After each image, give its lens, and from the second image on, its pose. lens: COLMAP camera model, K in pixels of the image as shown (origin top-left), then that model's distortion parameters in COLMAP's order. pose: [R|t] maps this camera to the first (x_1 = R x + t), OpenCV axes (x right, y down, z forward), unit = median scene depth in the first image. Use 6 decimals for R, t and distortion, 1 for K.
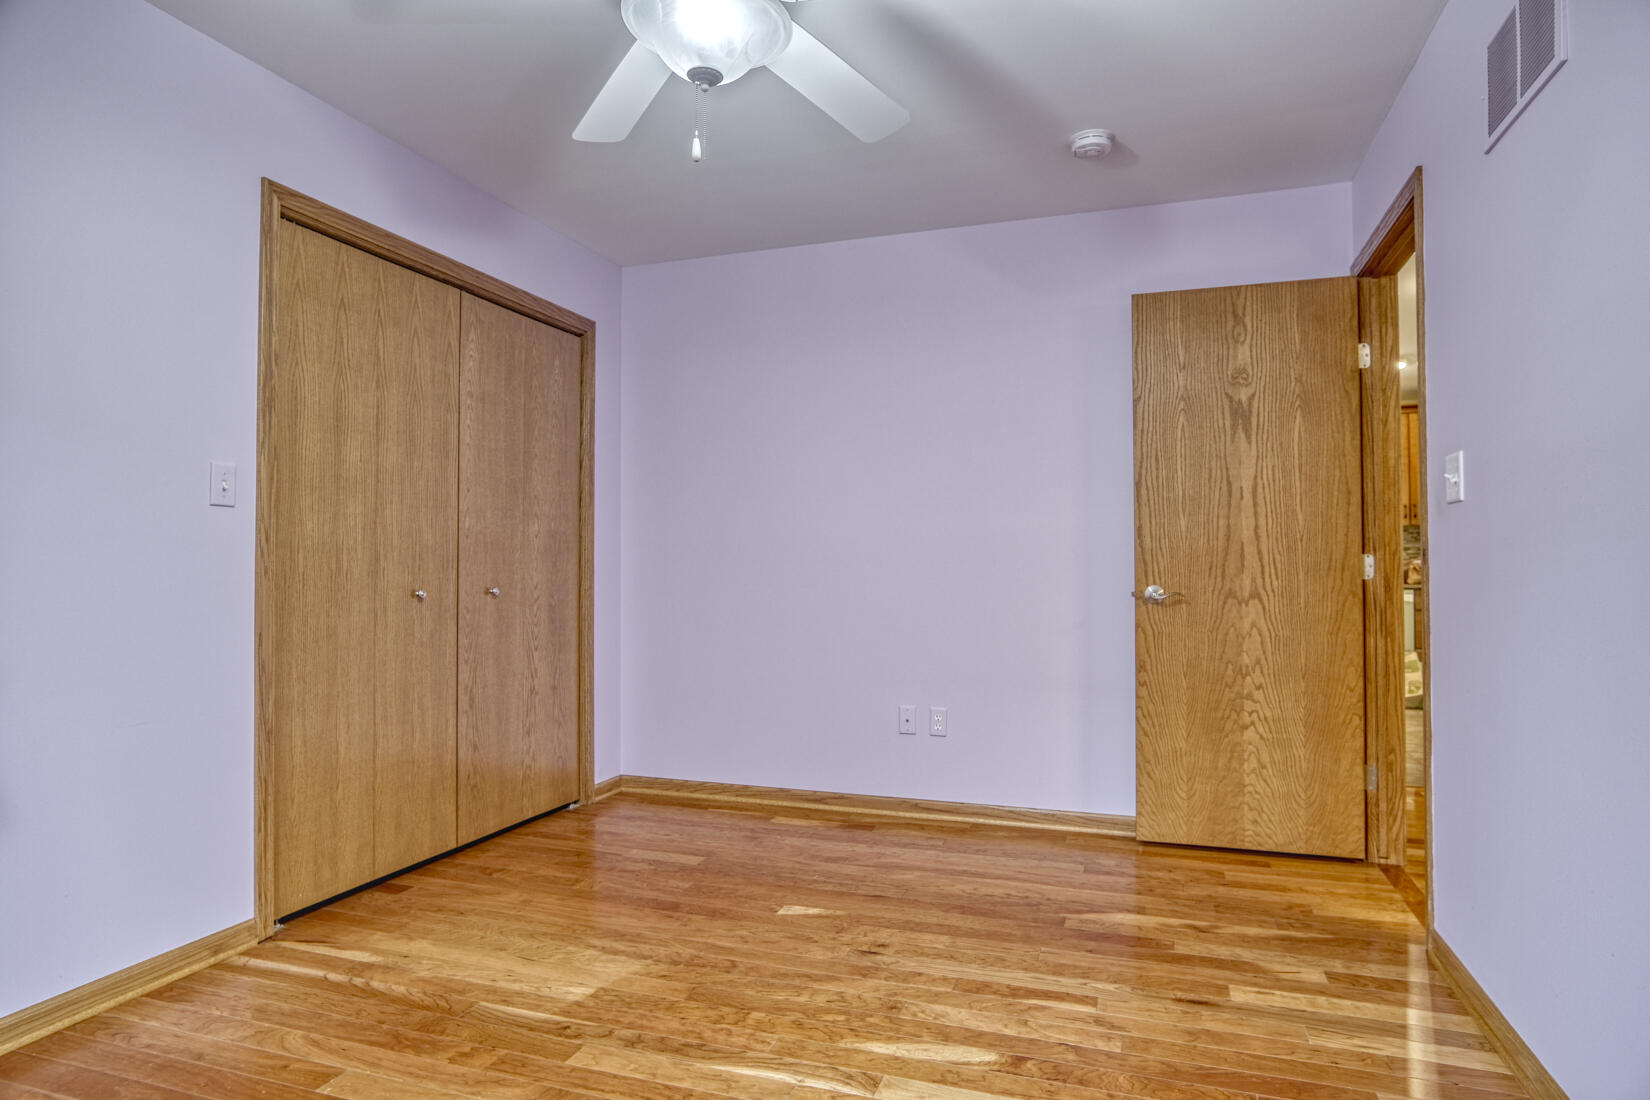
lens RADIAL K [[939.2, 0, 828.3], [0, 939.2, 548.6], [0, 0, 1]] dist [-0.004683, 0.002042]
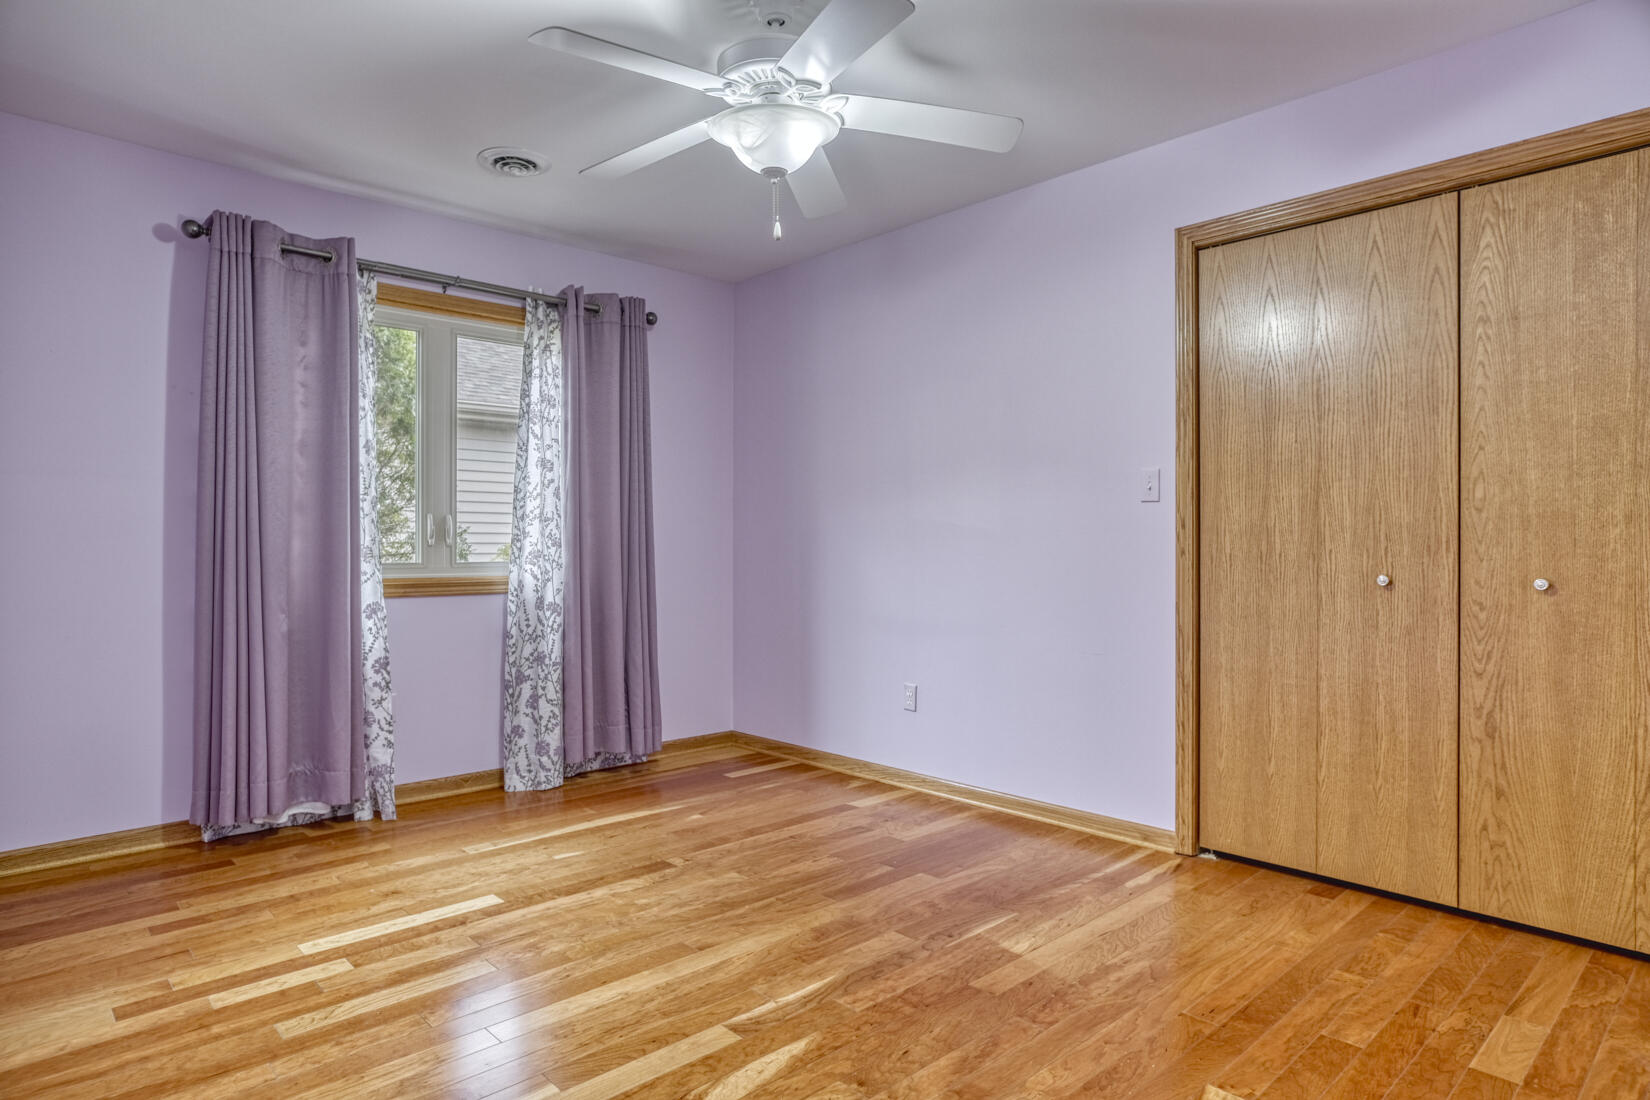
lens RADIAL K [[939.2, 0, 828.2], [0, 939.2, 549.4], [0, 0, 1]] dist [-0.004683, 0.002042]
pose [[-0.453623, 0.008133, -0.891157, 0.615077], [0.019850, 0.999802, -0.000980, 0.011208], [0.890973, -0.018134, -0.453695, 1.019325]]
